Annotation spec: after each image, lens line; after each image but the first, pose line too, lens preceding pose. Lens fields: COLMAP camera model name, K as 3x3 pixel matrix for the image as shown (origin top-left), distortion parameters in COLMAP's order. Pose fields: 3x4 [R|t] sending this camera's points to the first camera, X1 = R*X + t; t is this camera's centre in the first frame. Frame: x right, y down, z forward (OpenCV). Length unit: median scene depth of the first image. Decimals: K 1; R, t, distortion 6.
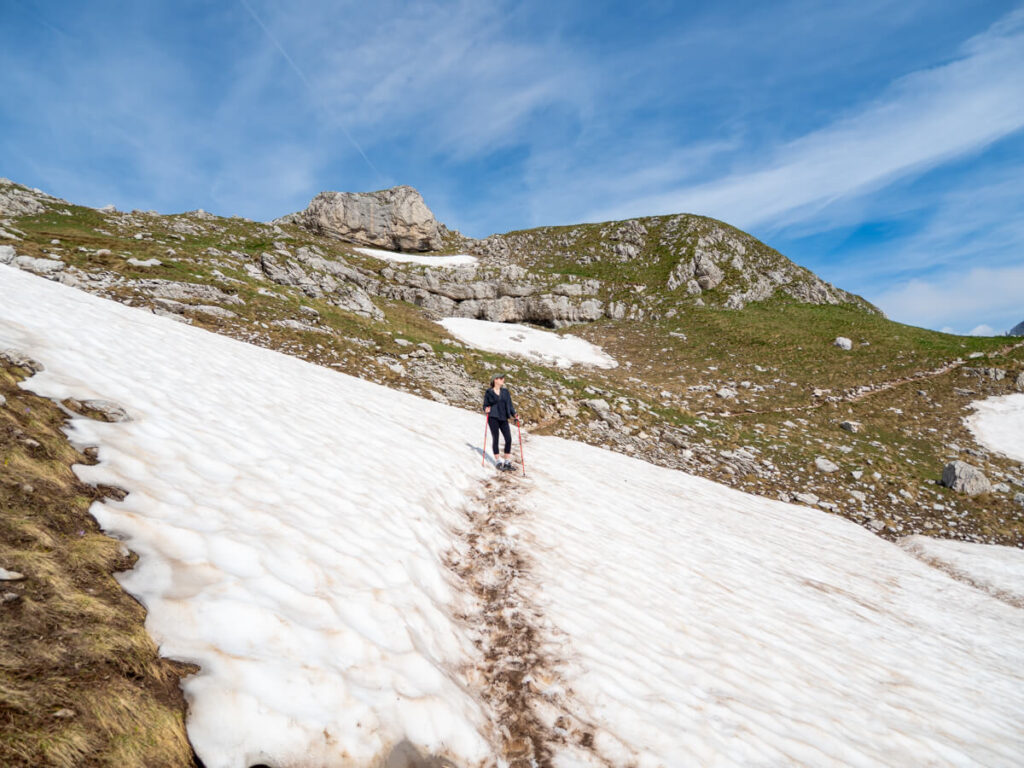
lens RADIAL K [[645.5, 0, 512.0], [0, 645.5, 384.0], [0, 0, 1]] dist [-0.001234, -0.001009]
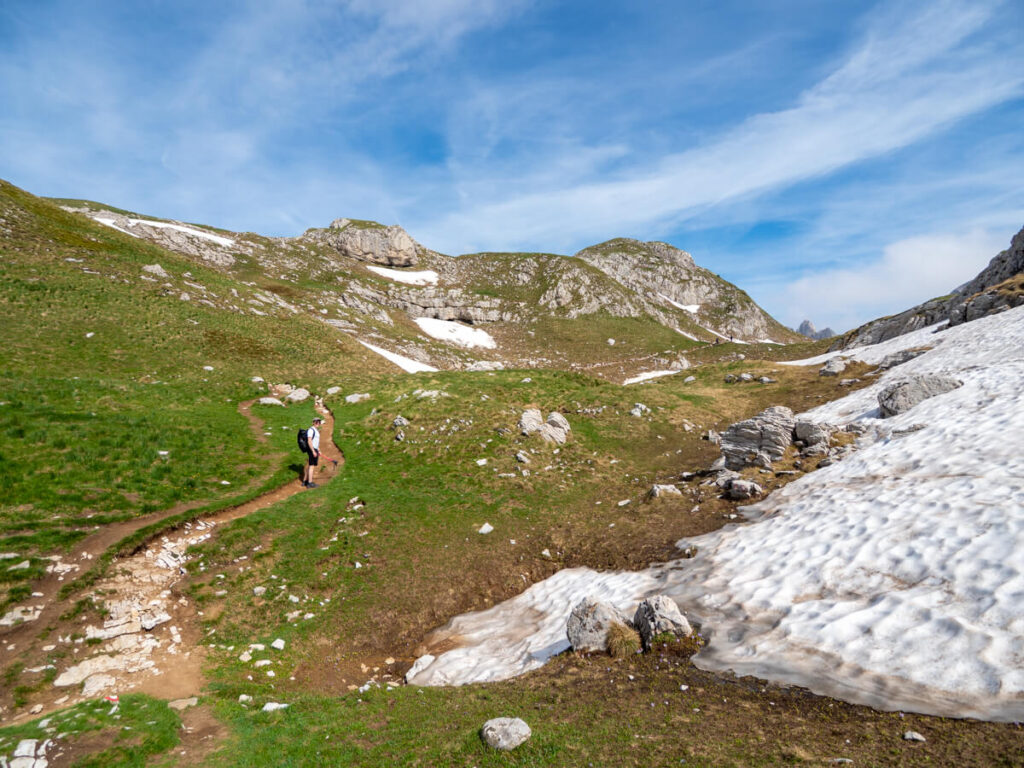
lens RADIAL K [[645.5, 0, 512.0], [0, 645.5, 384.0], [0, 0, 1]] dist [-0.001234, -0.001009]
pose [[0.996694, 0.057582, 0.057320, 0.075038], [-0.061455, 0.995772, 0.068281, -0.043958], [-0.053146, -0.071578, 0.996018, -0.912661]]
